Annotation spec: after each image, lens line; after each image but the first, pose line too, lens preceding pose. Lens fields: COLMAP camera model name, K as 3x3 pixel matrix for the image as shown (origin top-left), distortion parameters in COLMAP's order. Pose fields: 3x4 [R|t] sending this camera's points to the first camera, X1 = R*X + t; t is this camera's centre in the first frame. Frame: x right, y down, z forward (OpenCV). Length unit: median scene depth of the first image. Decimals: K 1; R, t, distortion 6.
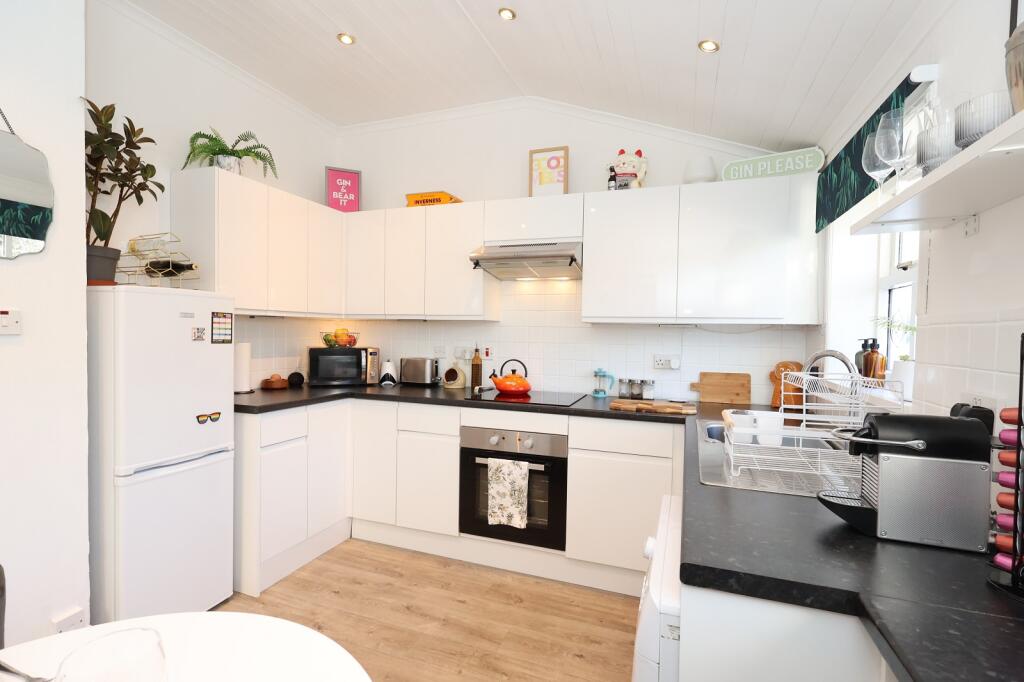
lens RADIAL K [[481.5, 0, 512.0], [0, 481.5, 341.0], [0, 0, 1]] dist [-0.002434, 0.000053]
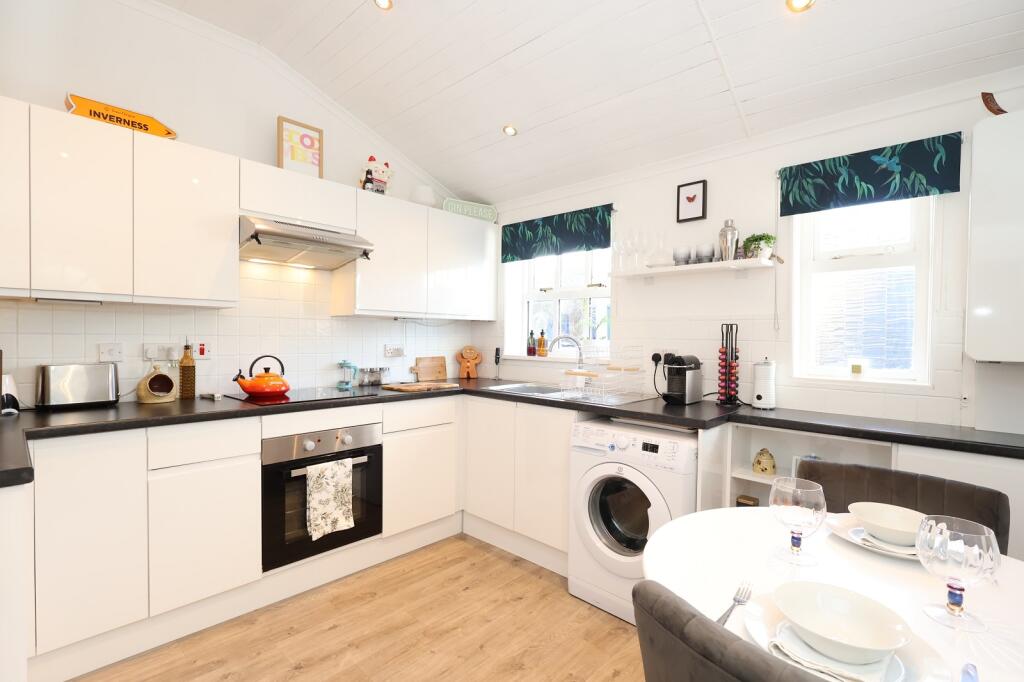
lens RADIAL K [[481.5, 0, 512.0], [0, 481.5, 341.0], [0, 0, 1]] dist [-0.002434, 0.000053]
pose [[0.379275, -0.020174, 0.925064, -0.684243], [0.015519, 0.999760, 0.015440, 0.006936], [-0.925154, 0.008500, 0.379497, 0.311130]]
